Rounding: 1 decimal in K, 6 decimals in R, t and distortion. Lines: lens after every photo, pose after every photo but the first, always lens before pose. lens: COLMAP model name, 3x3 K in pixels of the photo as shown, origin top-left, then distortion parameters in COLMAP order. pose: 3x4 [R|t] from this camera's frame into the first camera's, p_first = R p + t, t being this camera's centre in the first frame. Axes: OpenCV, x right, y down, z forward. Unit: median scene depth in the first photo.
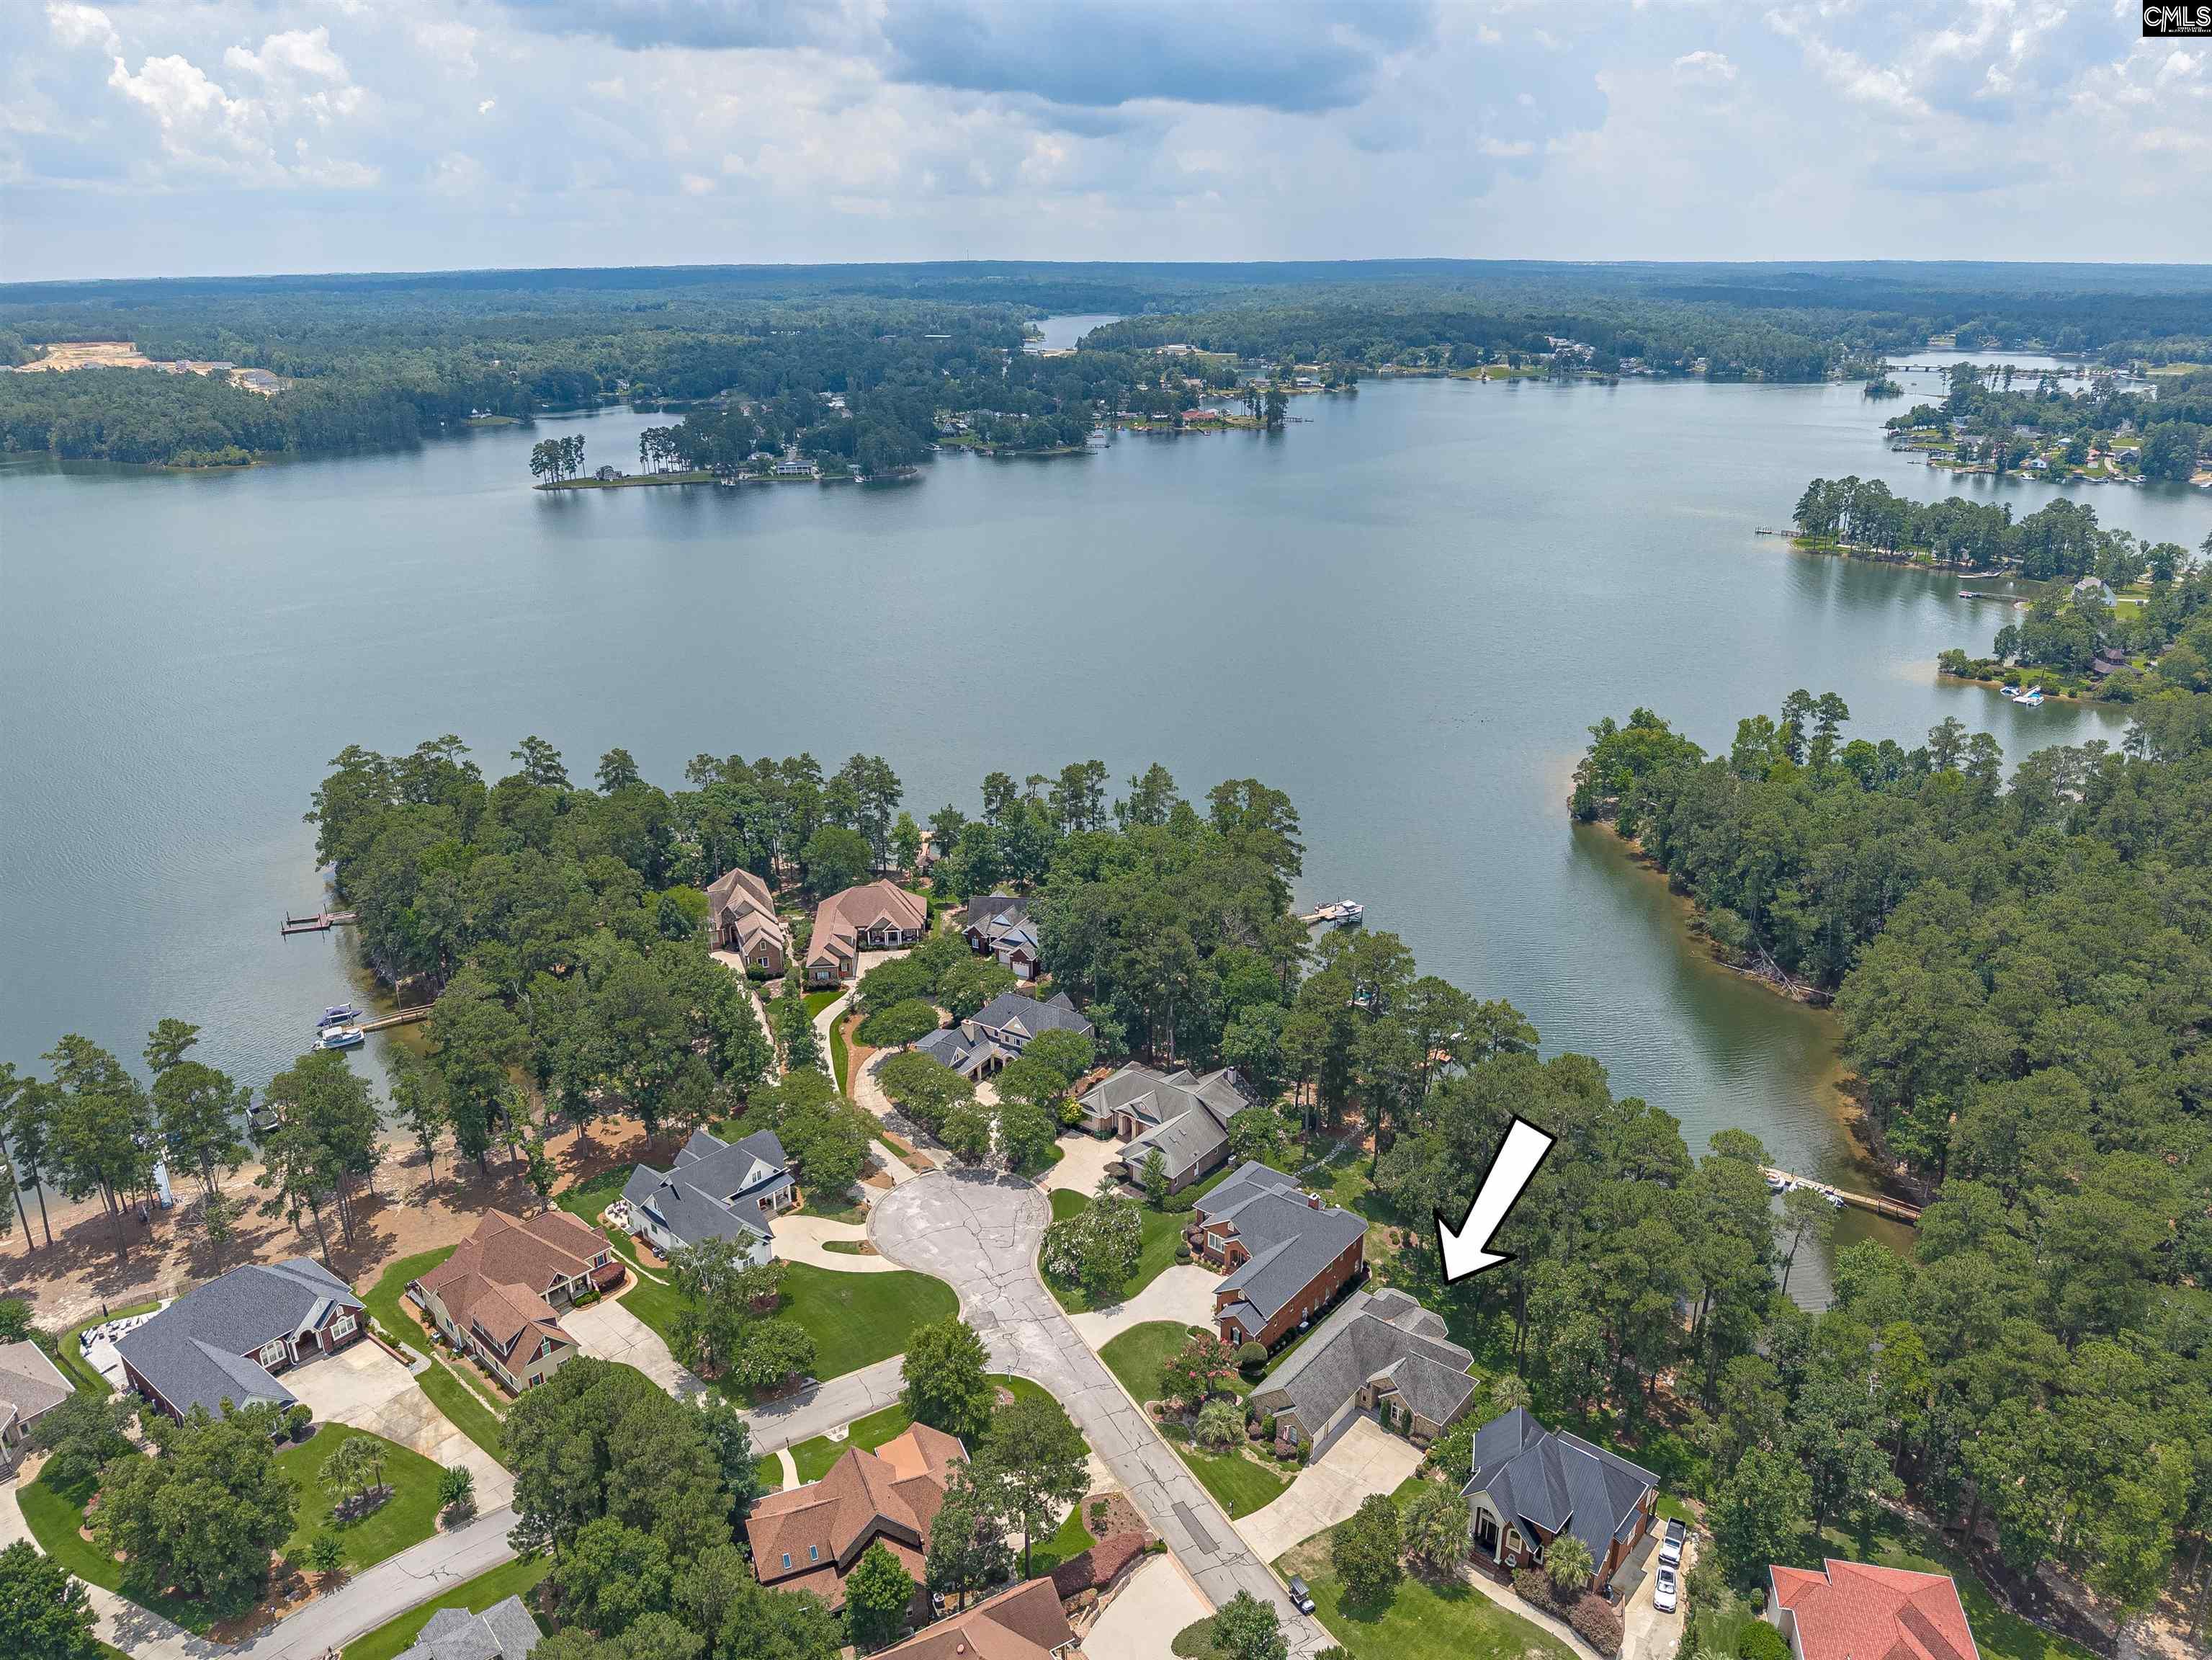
lens RADIAL K [[1528.4, 0, 1113.3], [0, 1528.4, 826.4], [0, 0, 1]] dist [-0.007817, -0.033211]
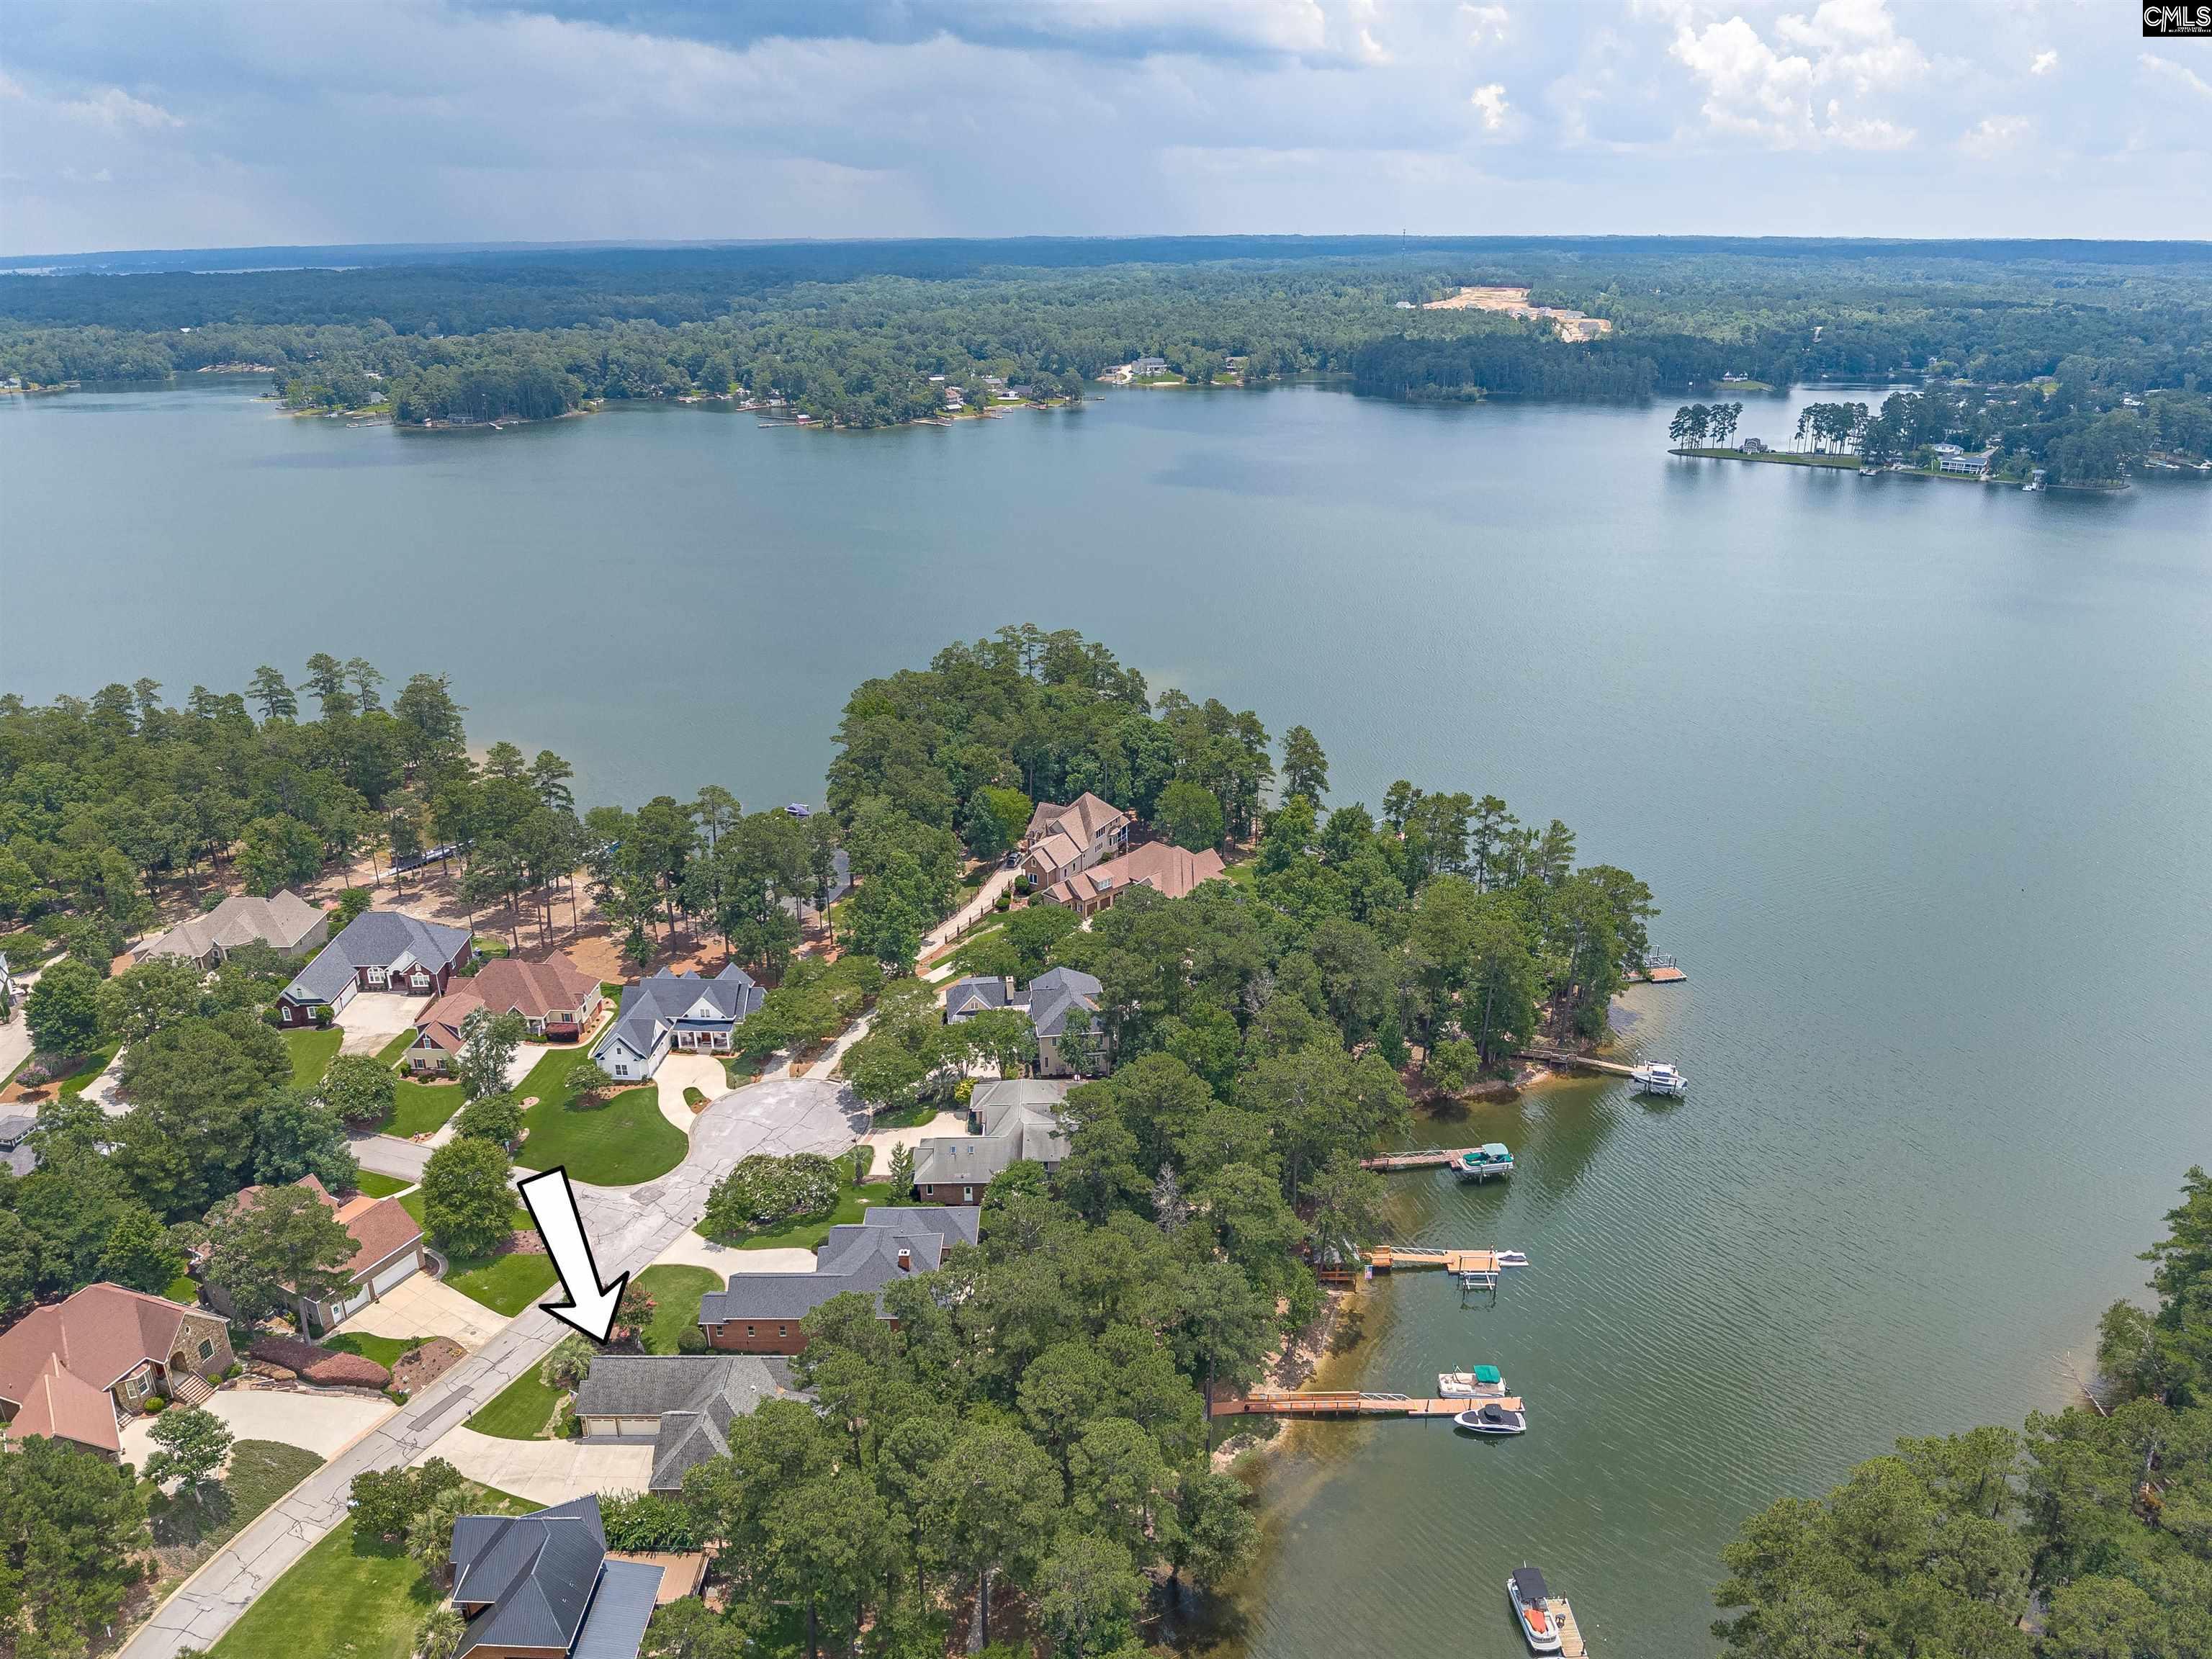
lens RADIAL K [[1528.2, 0, 1101.3], [0, 1528.2, 828.5], [0, 0, 1]] dist [-0.007817, -0.033211]
pose [[0.640166, 0.286912, -0.712649, 0.679541], [-0.270763, 0.952381, 0.140204, -0.131123], [0.718940, 0.103205, 0.687367, 0.397107]]
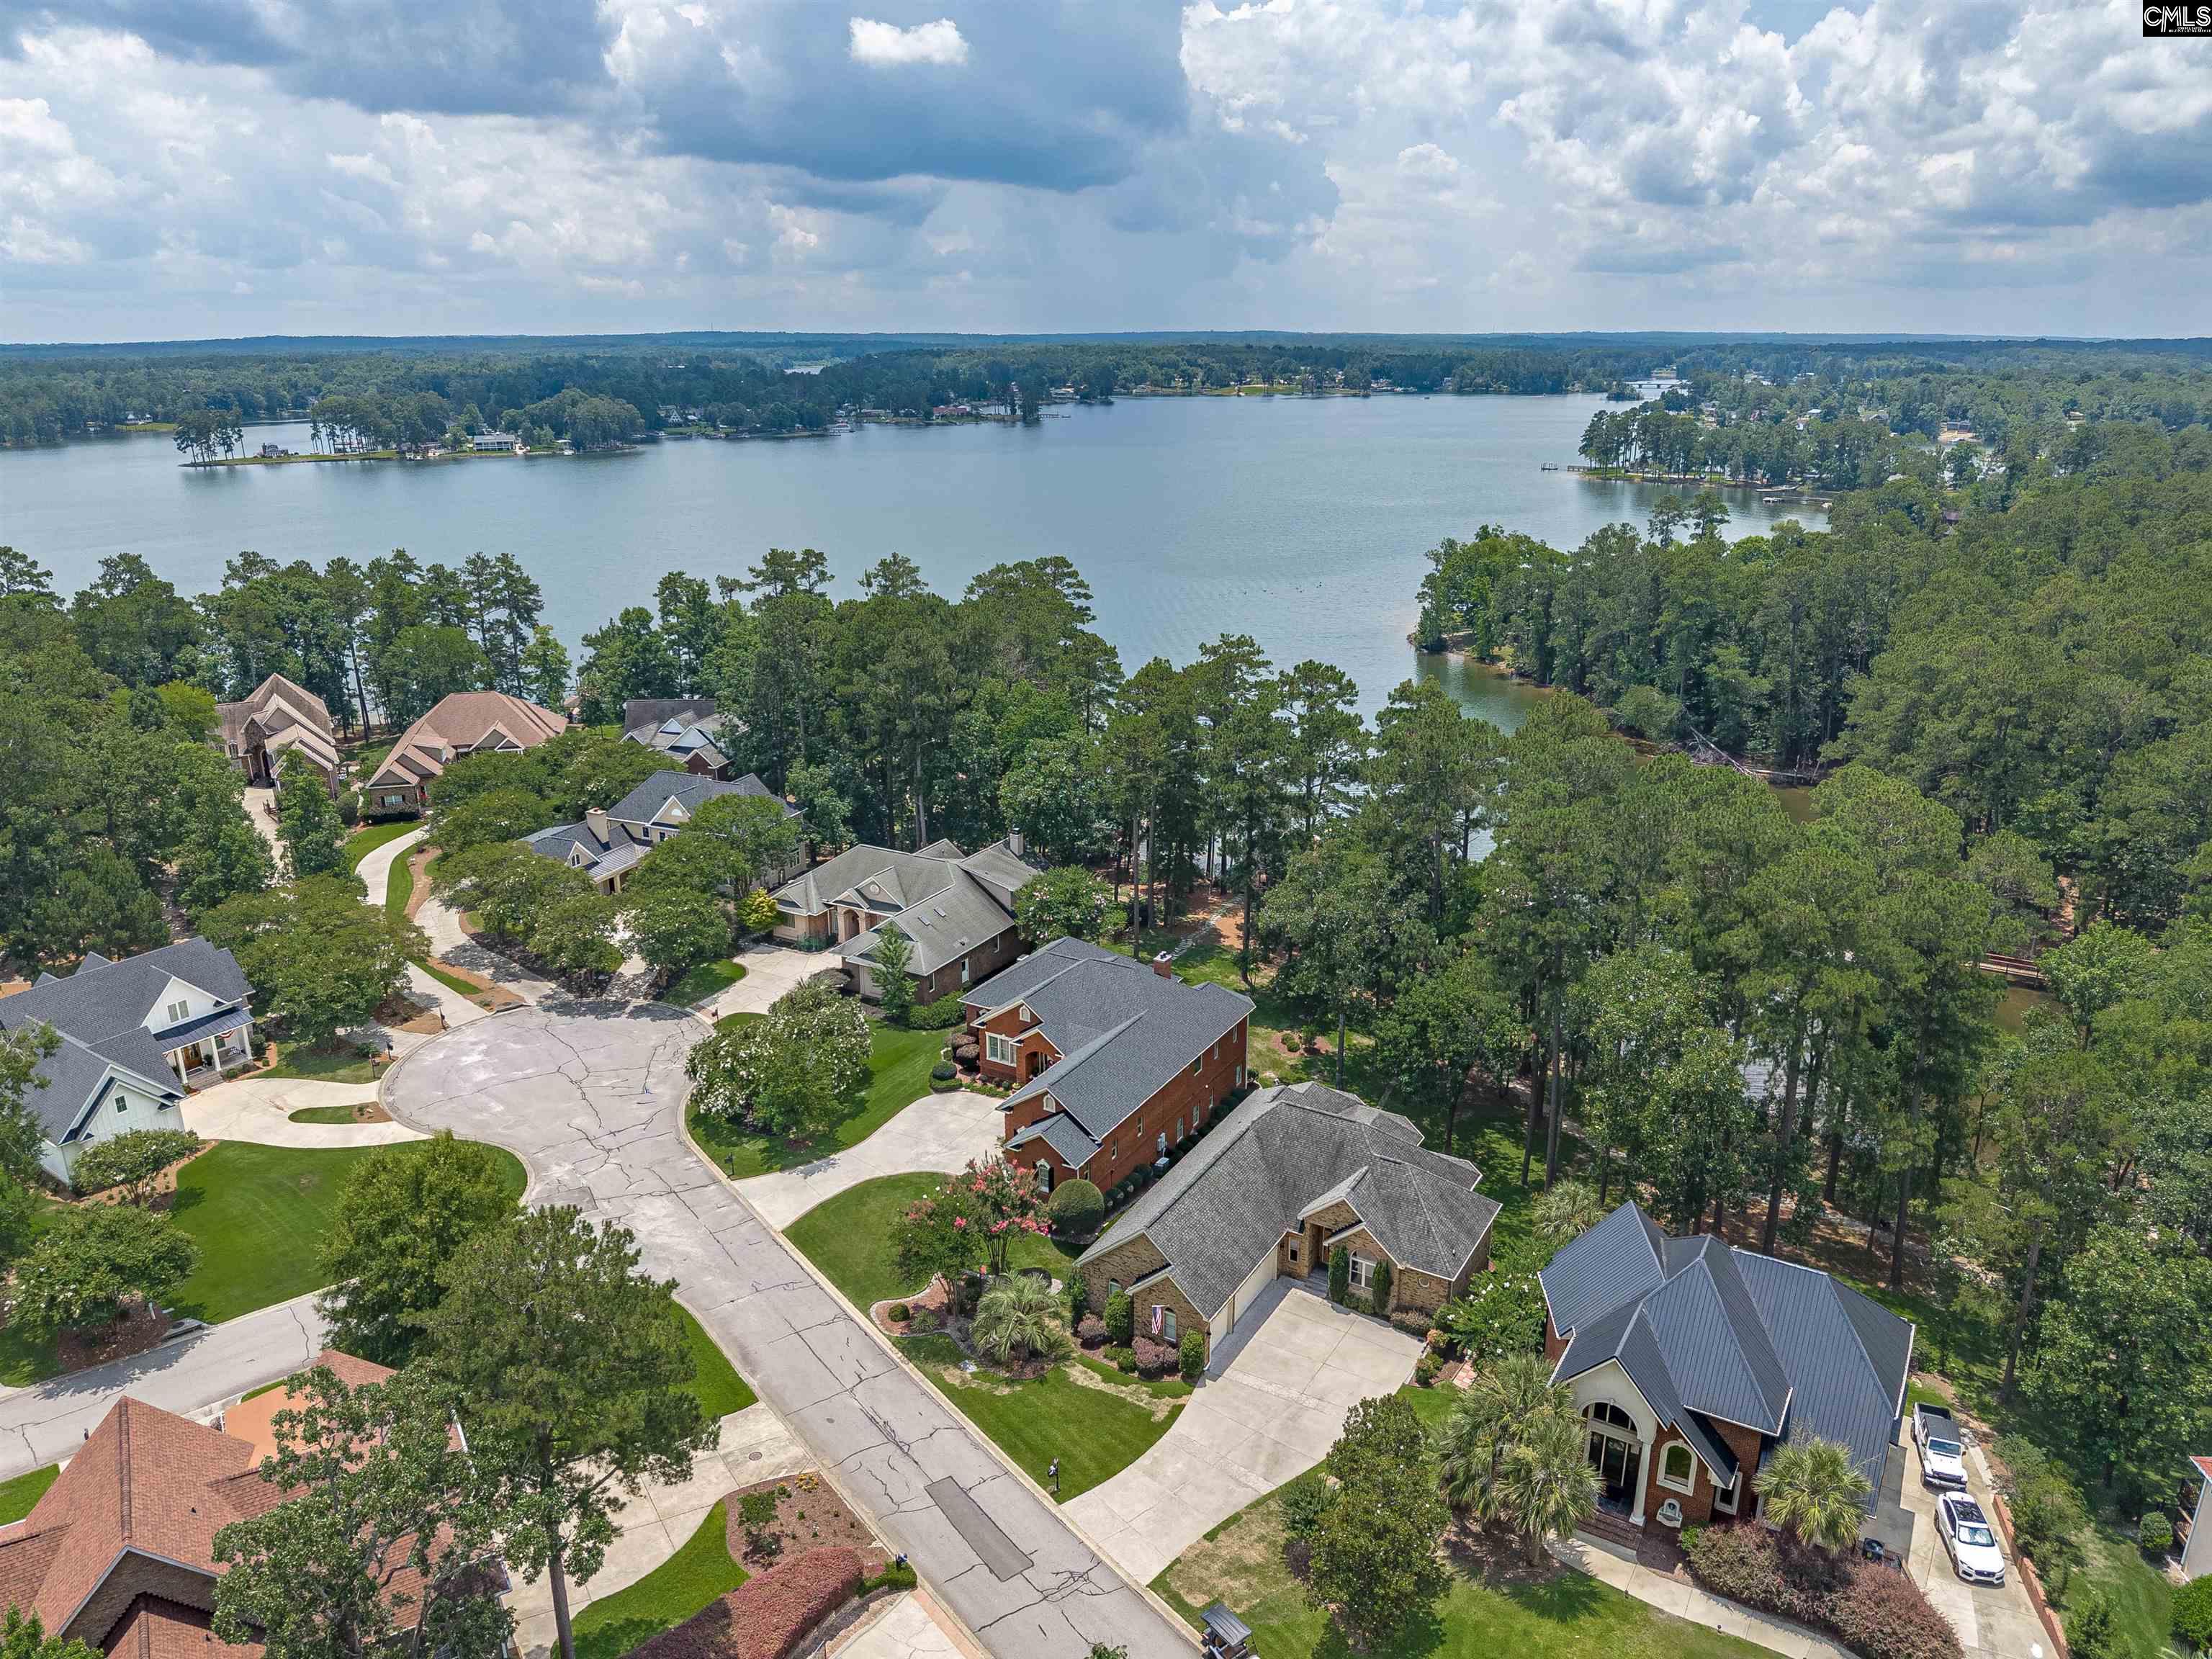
lens RADIAL K [[1528.2, 0, 1115.8], [0, 1528.2, 833.8], [0, 0, 1]] dist [-0.007817, -0.033211]
pose [[0.987689, -0.043210, 0.150347, 0.024476], [0.049270, 0.998107, -0.036817, 0.190521], [-0.148472, 0.043772, 0.987947, 0.374570]]
